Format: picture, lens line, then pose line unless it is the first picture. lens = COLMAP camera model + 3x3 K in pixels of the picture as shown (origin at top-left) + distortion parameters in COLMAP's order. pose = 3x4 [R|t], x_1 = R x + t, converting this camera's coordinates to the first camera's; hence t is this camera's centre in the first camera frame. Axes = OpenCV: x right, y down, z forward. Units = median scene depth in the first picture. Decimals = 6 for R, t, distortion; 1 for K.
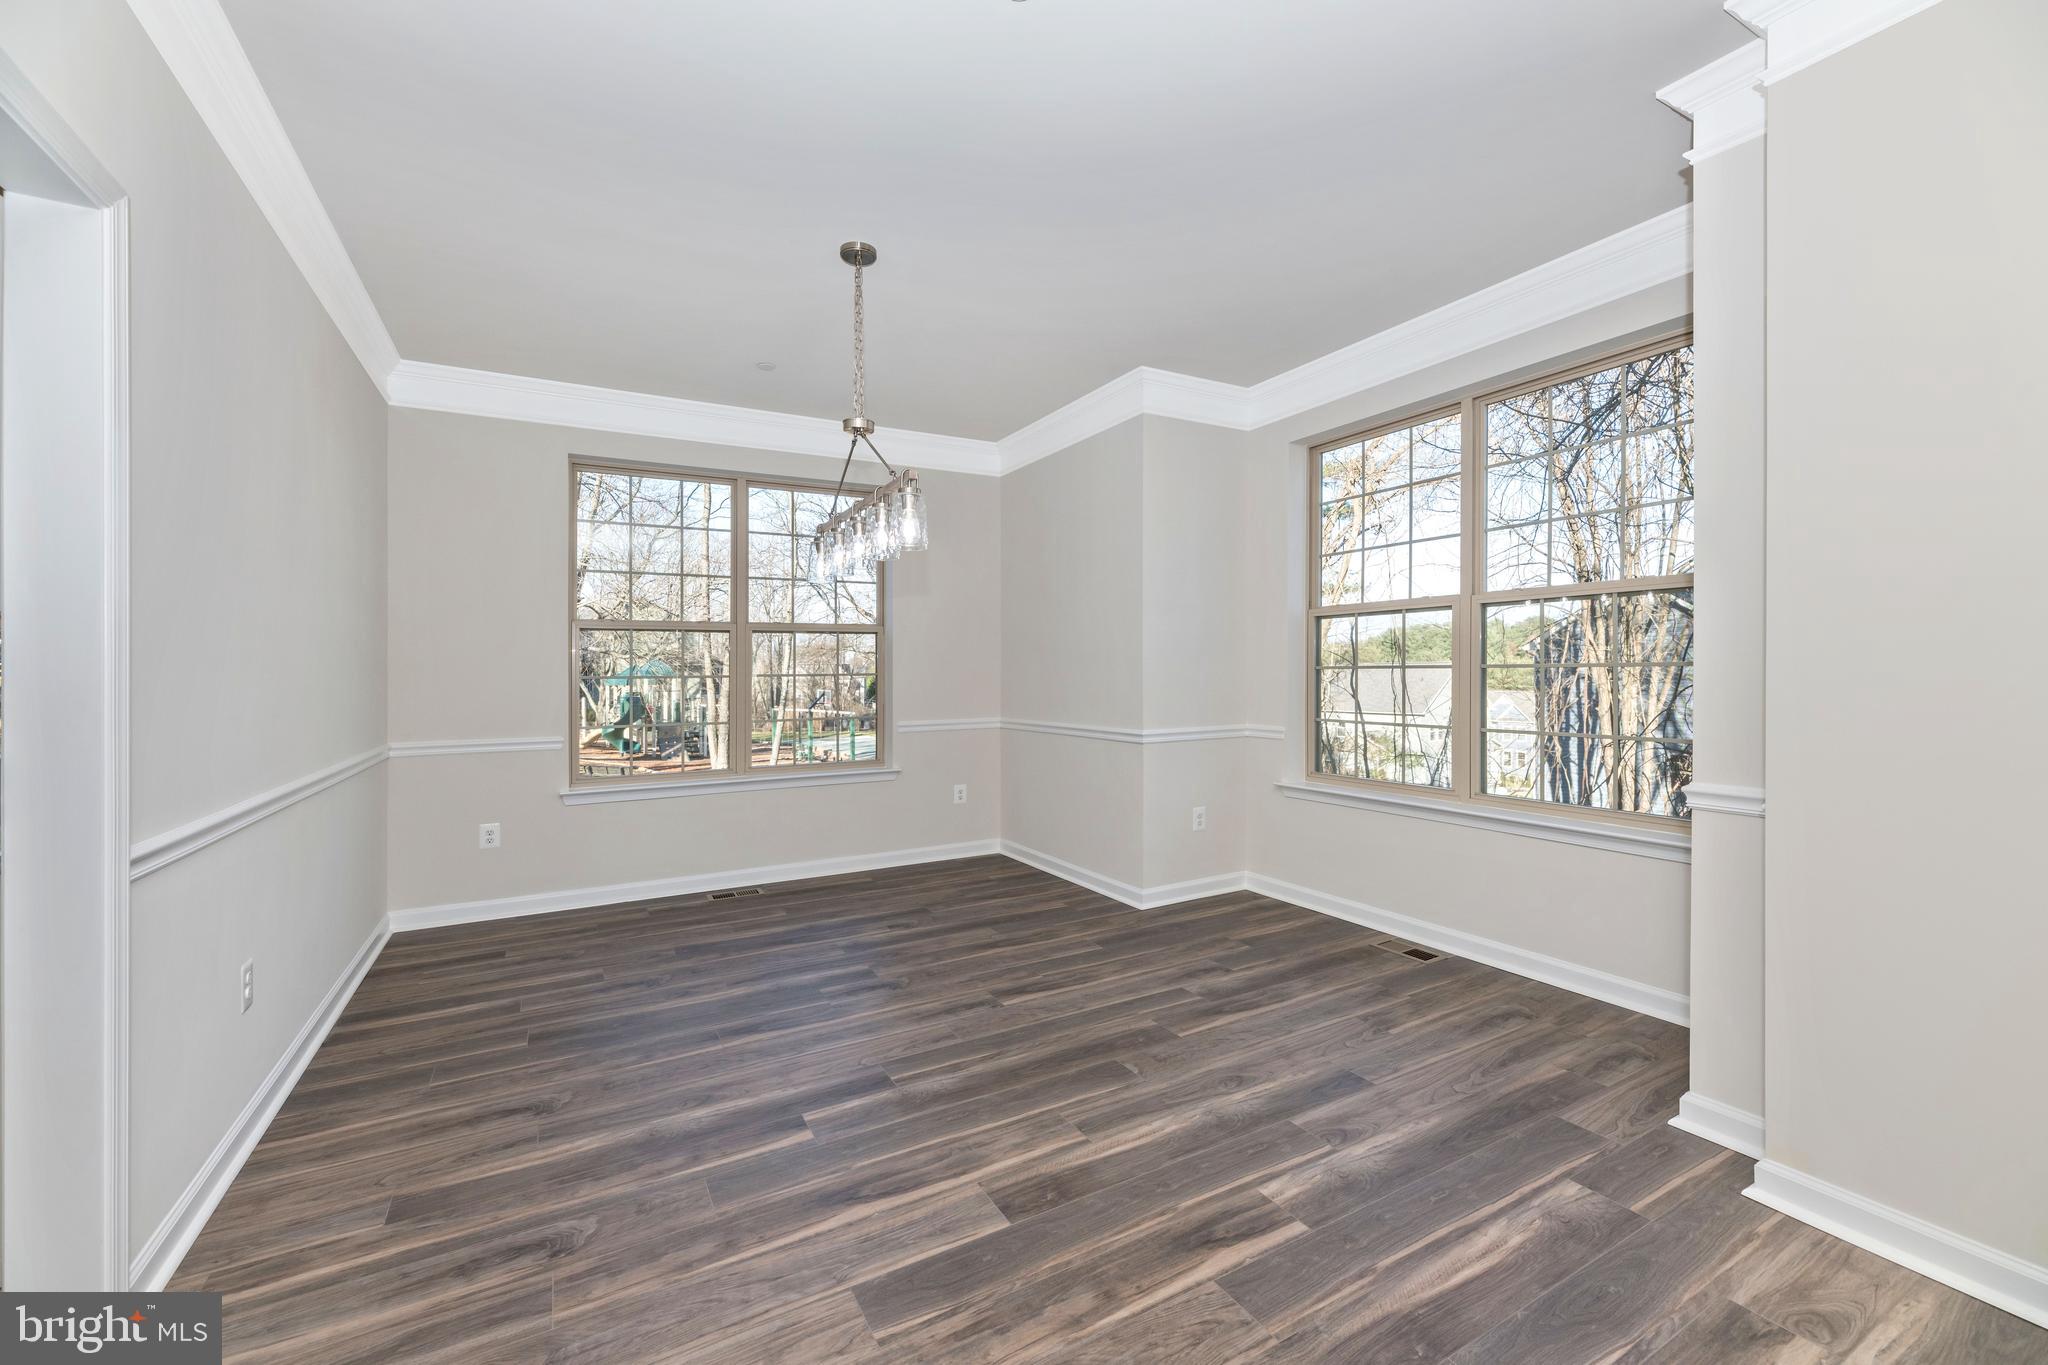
lens RADIAL K [[842.1, 0, 1021.7], [0, 842.1, 668.4], [0, 0, 1]] dist [-0.002226, -0.000842]
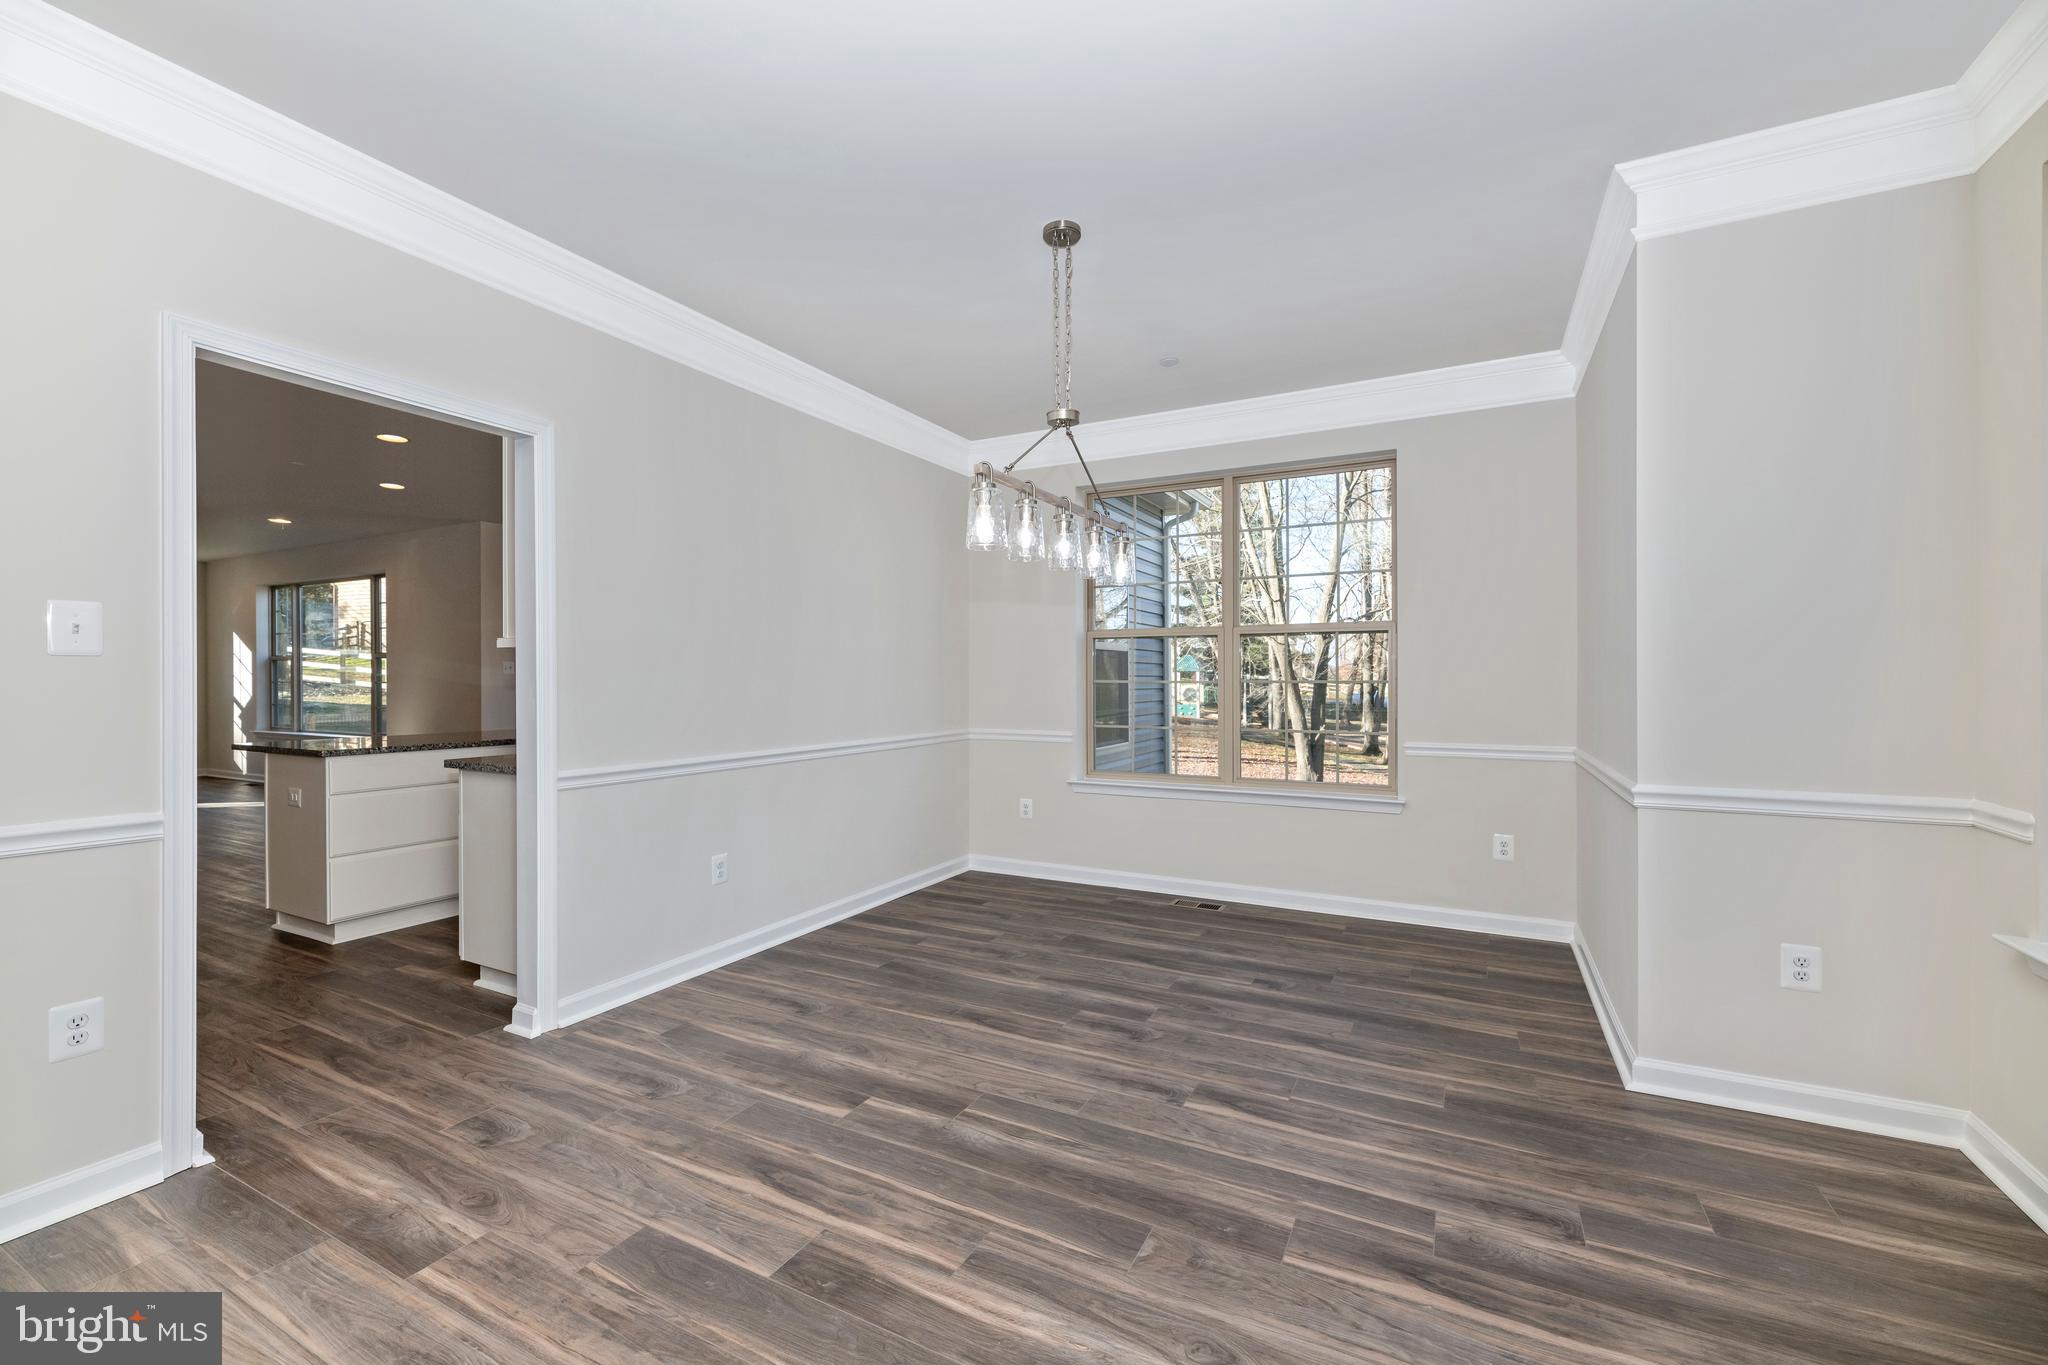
lens RADIAL K [[842.1, 0, 1021.5], [0, 842.1, 676.4], [0, 0, 1]] dist [-0.002226, -0.000842]
pose [[0.544368, 0.011929, -0.838761, 0.557108], [-0.005232, 0.999928, 0.010826, -0.012265], [0.838830, -0.001505, 0.544392, 0.441229]]
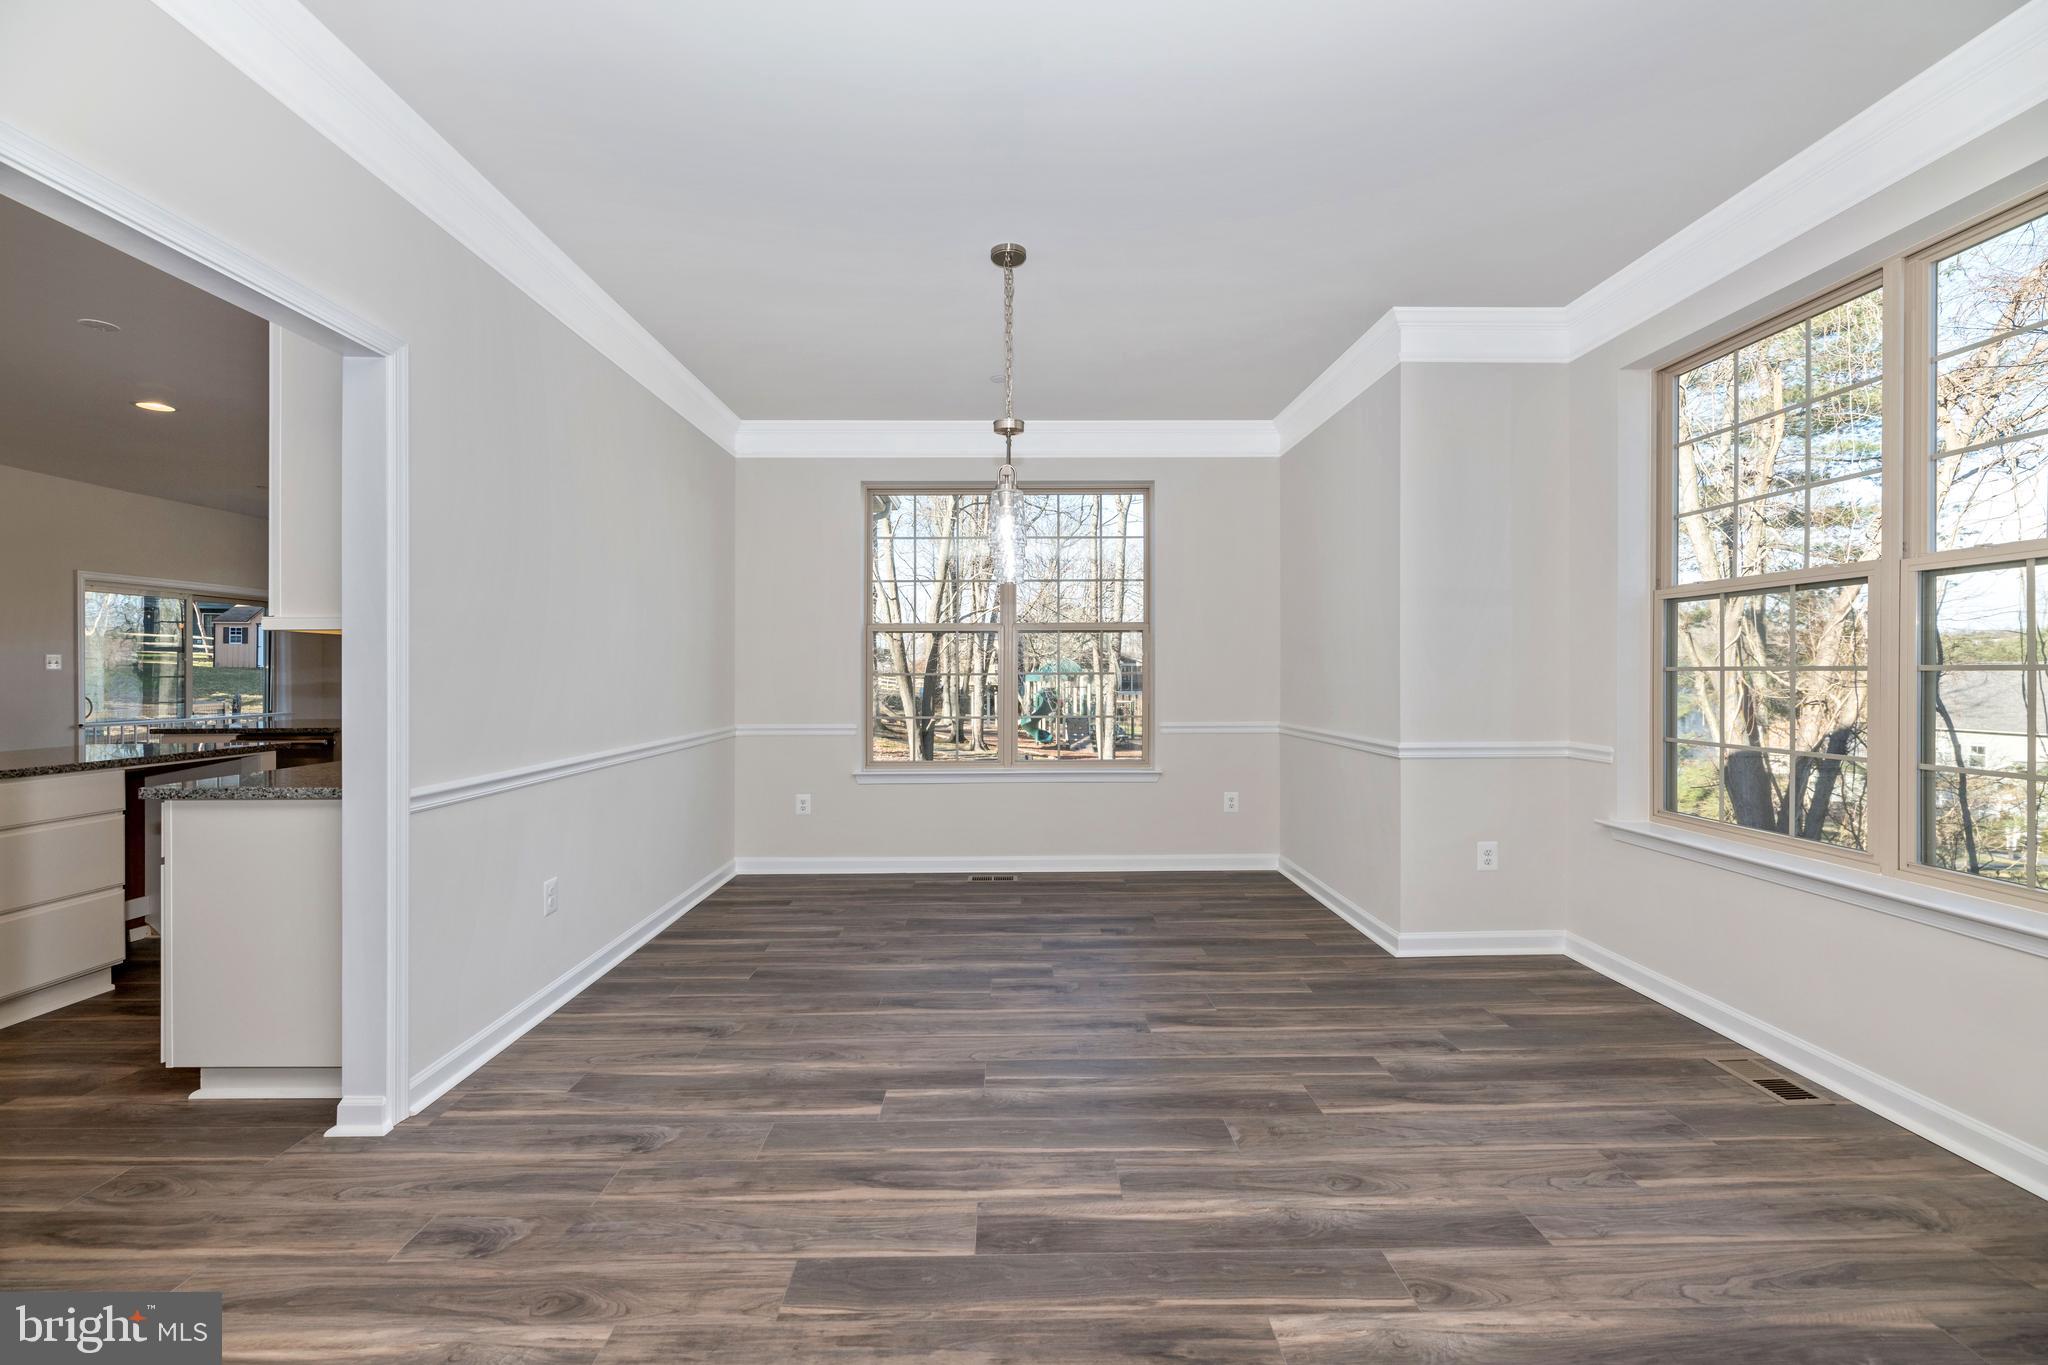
lens RADIAL K [[842.1, 0, 1007.0], [0, 842.1, 662.7], [0, 0, 1]] dist [-0.002226, -0.000842]
pose [[0.875310, 0.001346, -0.483560, 0.287177], [-0.004429, 0.999976, -0.005234, 0.001402], [0.483542, 0.006723, 0.875295, 0.113708]]
